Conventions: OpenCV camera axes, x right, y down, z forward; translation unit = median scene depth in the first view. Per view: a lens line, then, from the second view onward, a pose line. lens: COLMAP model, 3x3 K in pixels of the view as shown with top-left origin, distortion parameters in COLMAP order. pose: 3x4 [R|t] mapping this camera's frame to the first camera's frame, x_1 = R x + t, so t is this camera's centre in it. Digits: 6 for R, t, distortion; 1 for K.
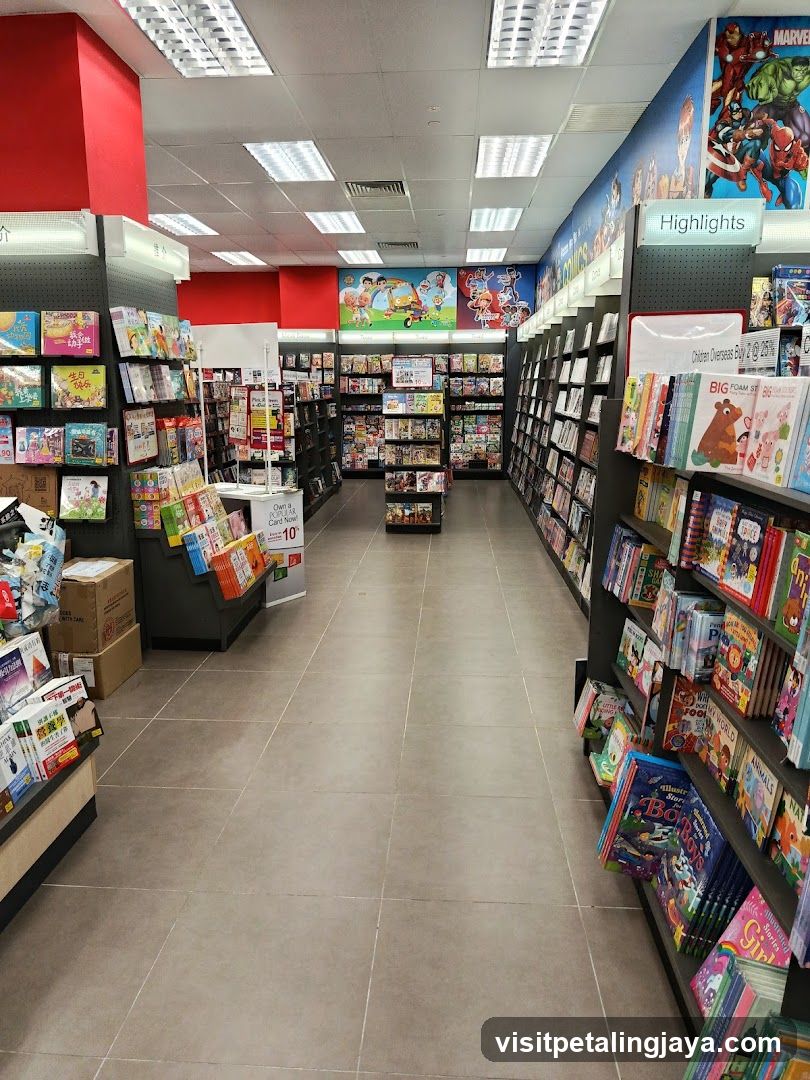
lens RADIAL K [[758.0, 0, 405.0], [0, 758.0, 540.0], [0, 0, 1]] dist [-0.001323, -0.003555]
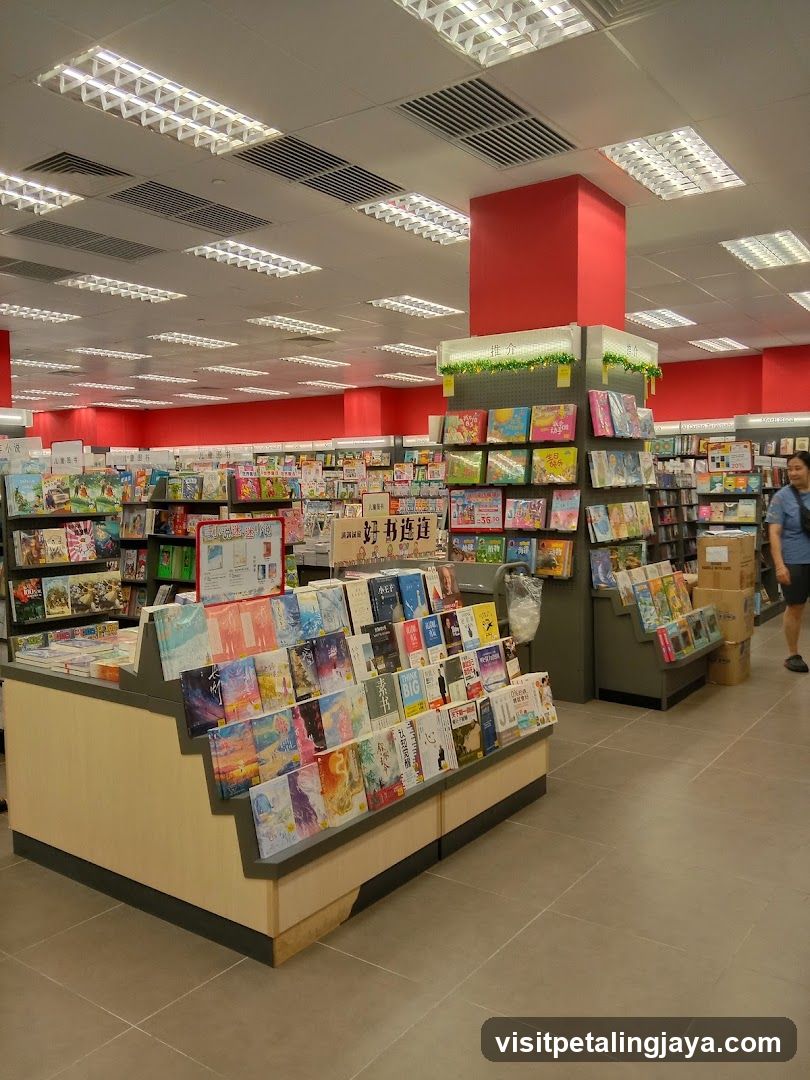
lens RADIAL K [[866.5, 0, 405.0], [0, 866.5, 540.0], [0, 0, 1]] dist [-0.002813, -0.004230]
pose [[0.849225, 0.031201, -0.527108, 0.084224], [-0.102813, 0.988918, -0.107105, 0.076757], [0.517924, 0.145150, 0.843022, -0.237257]]
